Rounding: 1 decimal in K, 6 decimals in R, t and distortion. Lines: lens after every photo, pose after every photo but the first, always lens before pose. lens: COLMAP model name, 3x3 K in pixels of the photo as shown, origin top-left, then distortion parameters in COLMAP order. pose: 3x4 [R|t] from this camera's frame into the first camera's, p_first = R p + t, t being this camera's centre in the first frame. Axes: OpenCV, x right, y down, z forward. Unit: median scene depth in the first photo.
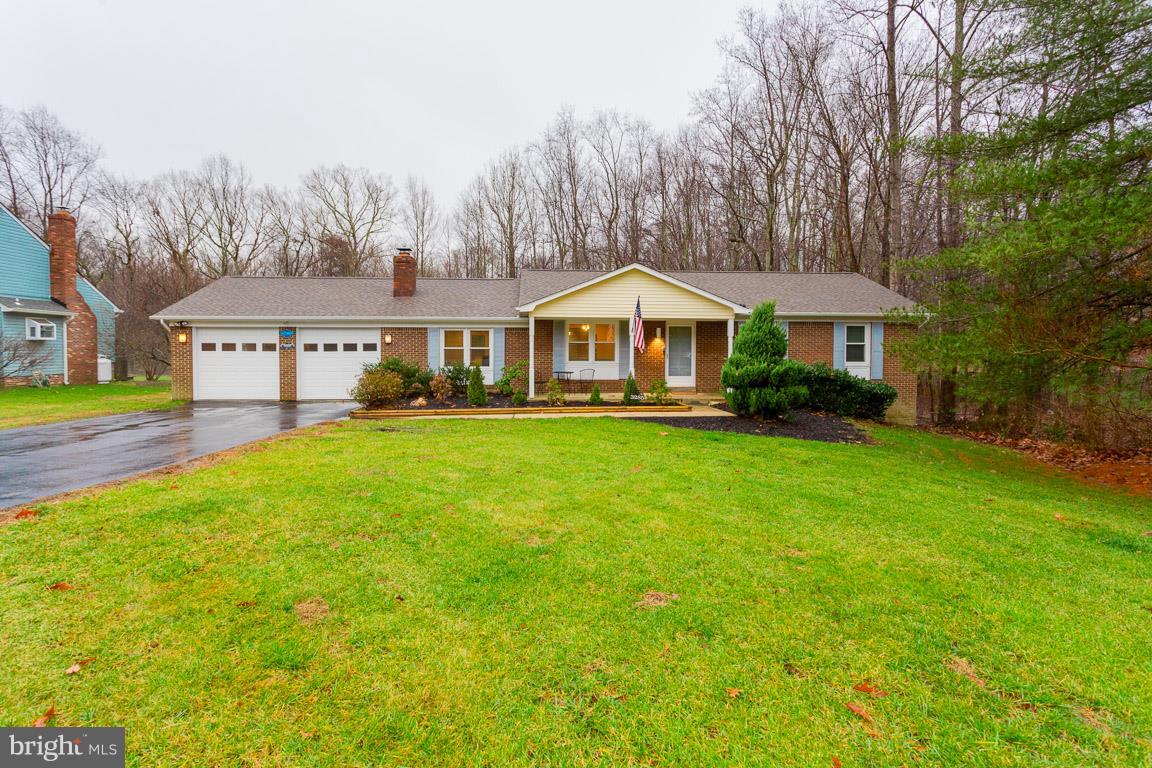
lens RADIAL K [[551.8, 0, 579.3], [0, 551.8, 373.8], [0, 0, 1]] dist [0.000981, -0.000638]
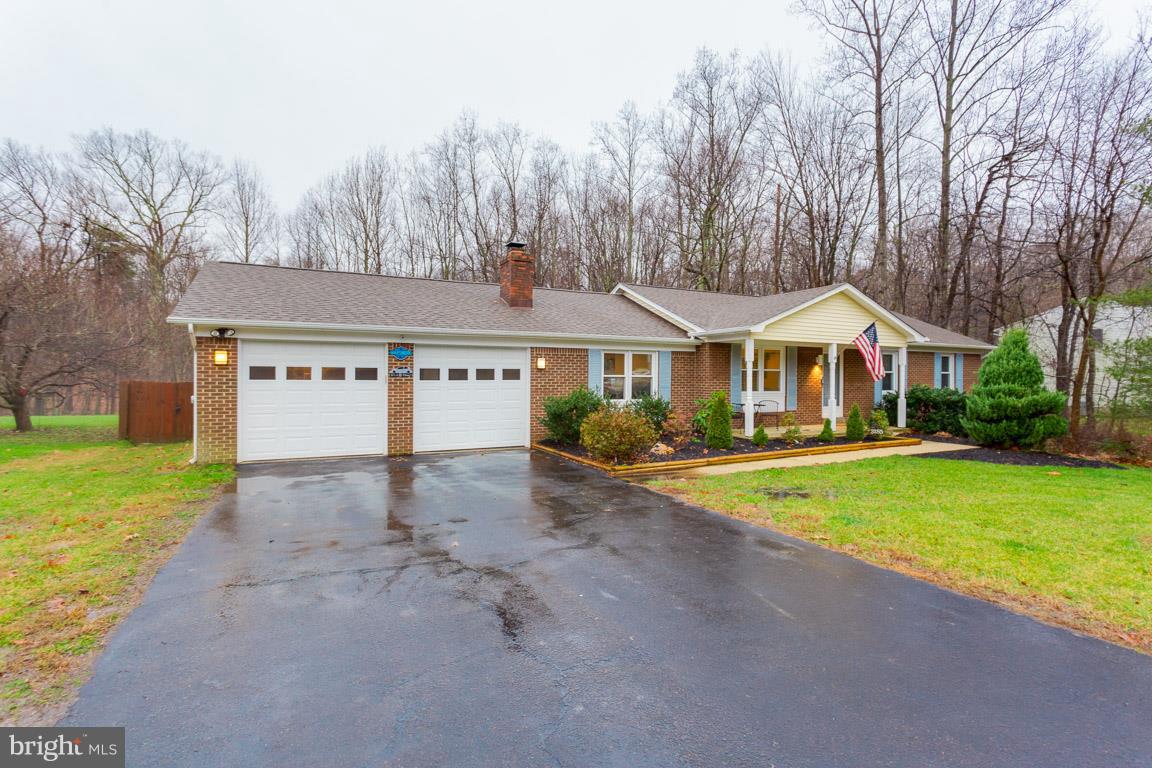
lens RADIAL K [[551.8, 0, 574.0], [0, 551.8, 388.2], [0, 0, 1]] dist [0.000981, -0.000638]
pose [[0.916443, -0.005796, 0.400124, -0.599502], [0.018433, 0.999445, -0.027740, -0.008856], [-0.399741, 0.032797, 0.916041, 0.312994]]
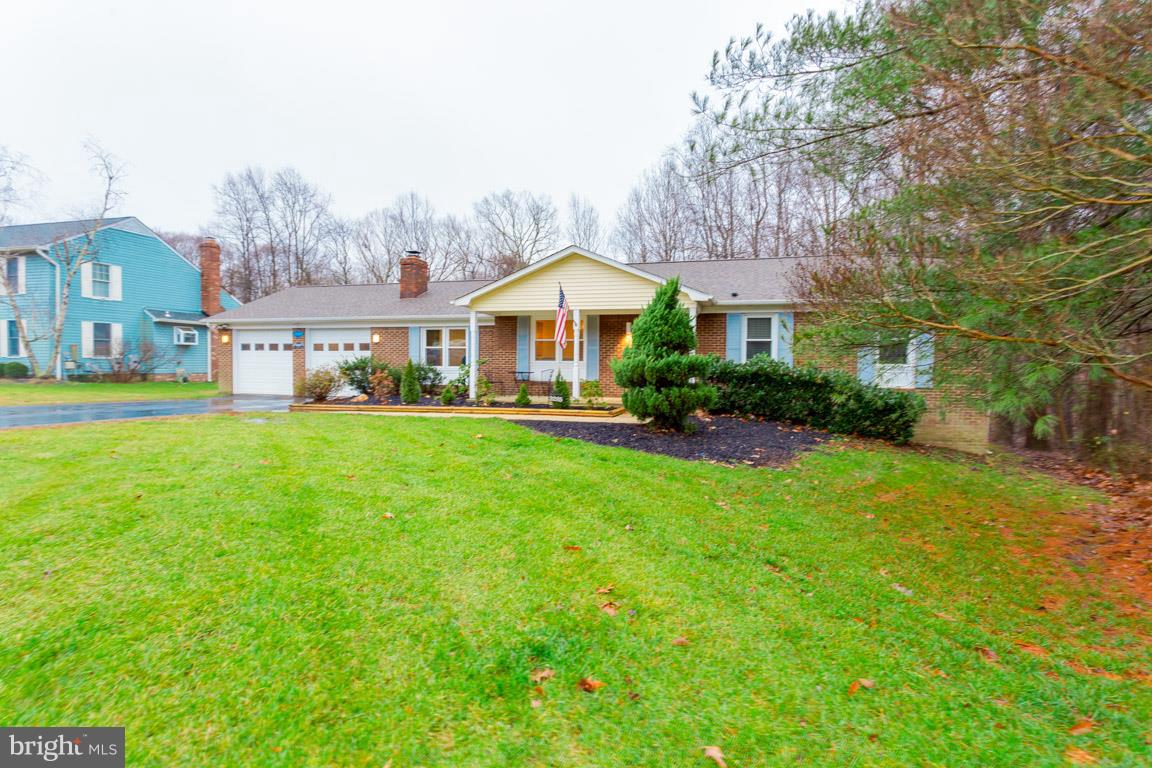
lens RADIAL K [[551.8, 0, 583.2], [0, 551.8, 385.4], [0, 0, 1]] dist [0.000981, -0.000638]
pose [[0.943361, 0.019366, -0.331201, 0.355467], [-0.021719, 0.999758, -0.003406, 0.018905], [0.331055, 0.010406, 0.943554, 0.163031]]
